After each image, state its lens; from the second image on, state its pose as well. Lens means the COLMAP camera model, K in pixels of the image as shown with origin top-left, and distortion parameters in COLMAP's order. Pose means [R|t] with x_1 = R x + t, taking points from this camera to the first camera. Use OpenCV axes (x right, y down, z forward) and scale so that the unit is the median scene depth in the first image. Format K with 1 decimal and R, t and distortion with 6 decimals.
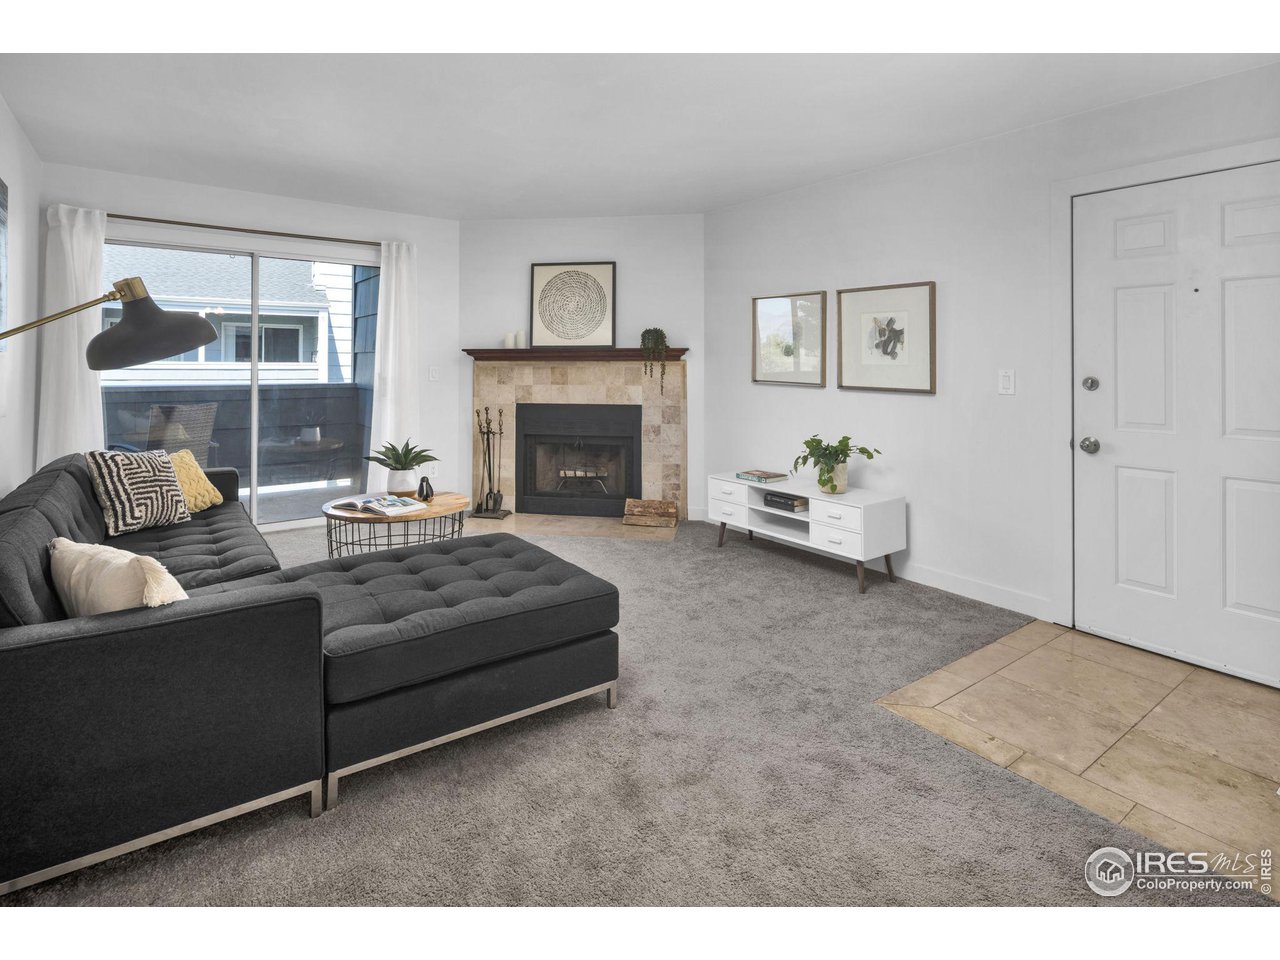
lens RADIAL K [[643.5, 0, 637.4], [0, 643.5, 370.1], [0, 0, 1]] dist [-0.003422, -0.003255]
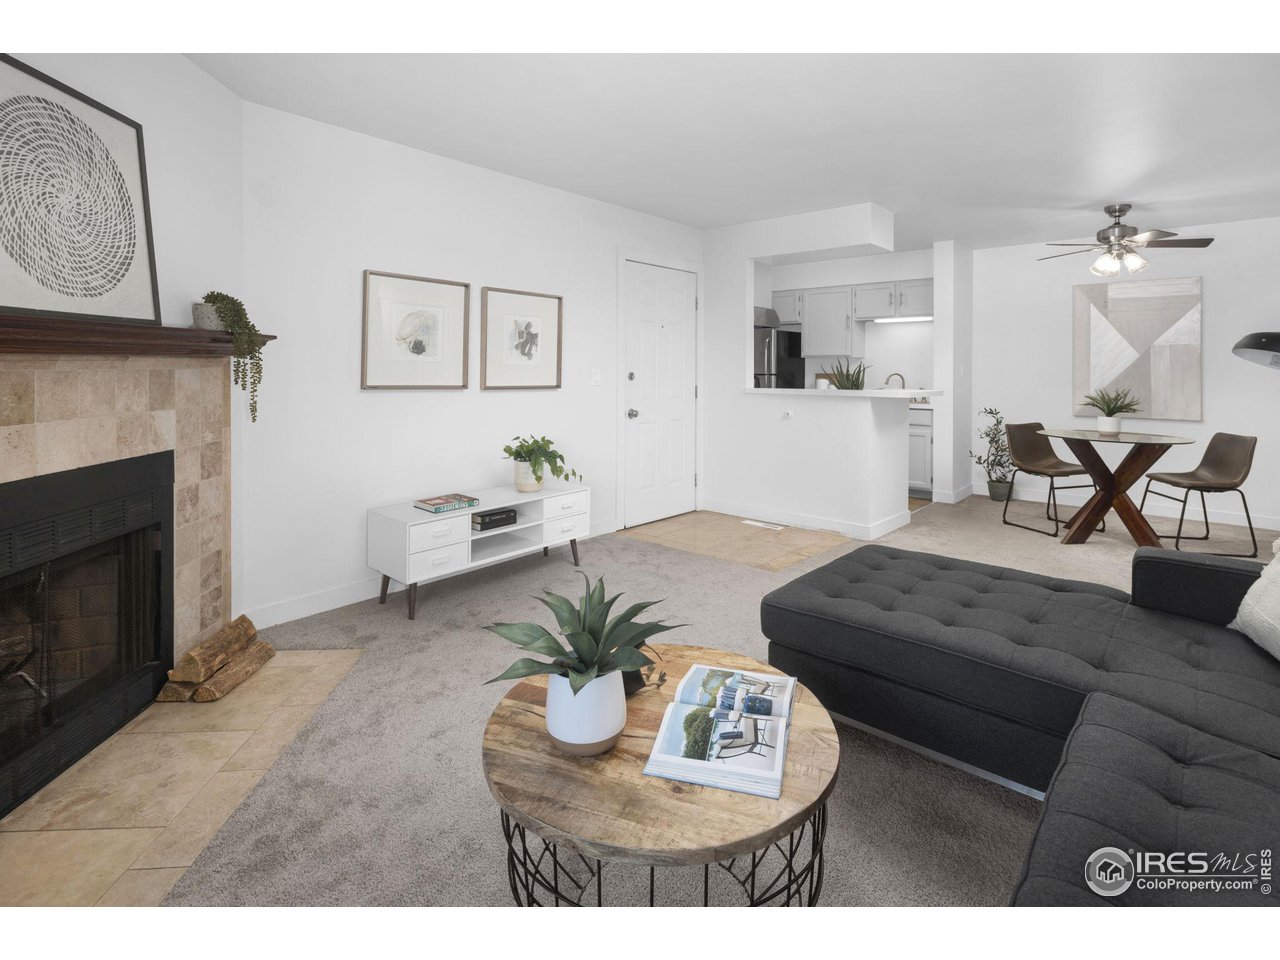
lens RADIAL K [[643.5, 0, 618.1], [0, 643.5, 368.2], [0, 0, 1]] dist [-0.003422, -0.003255]
pose [[-0.203887, -0.014039, 0.978894, -0.524022], [-0.002152, 0.999901, 0.013892, -0.013000], [-0.978992, 0.000725, -0.203897, 0.782108]]
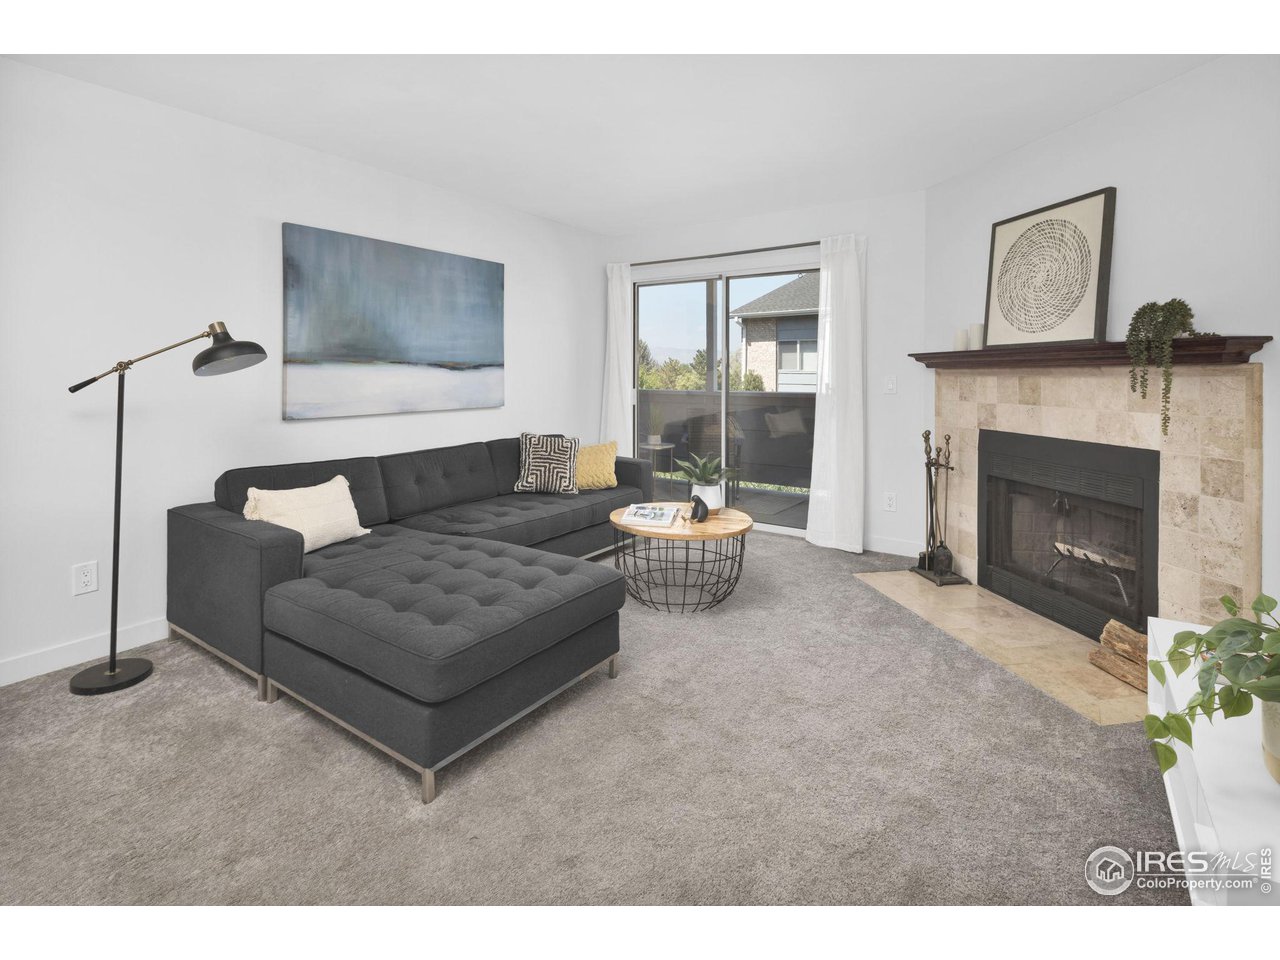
lens RADIAL K [[624.1, 0, 617.2], [0, 624.1, 379.9], [0, 0, 1]] dist [-0.000426, -0.001454]
pose [[0.322734, 0.007068, -0.946463, 0.341821], [-0.005746, 0.999968, 0.005508, -0.003176], [0.946472, 0.003660, 0.322764, 0.429700]]
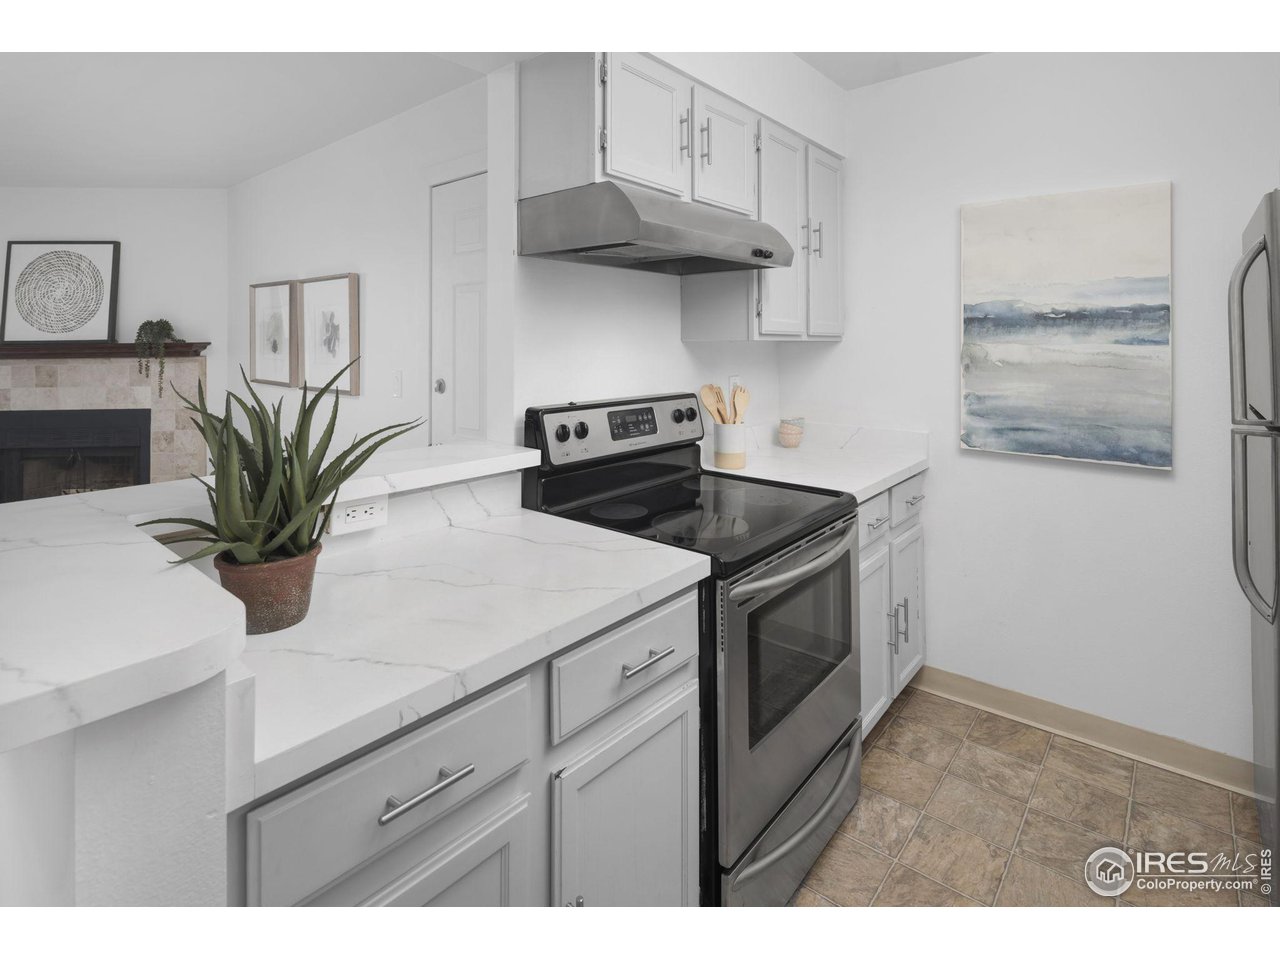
lens RADIAL K [[643.5, 0, 638.9], [0, 643.5, 333.9], [0, 0, 1]] dist [-0.003422, -0.003255]
pose [[0.968440, -0.009701, 0.249060, 0.428123], [0.015220, 0.999679, -0.020242, -0.018323], [-0.248784, 0.023394, 0.968277, 0.007732]]
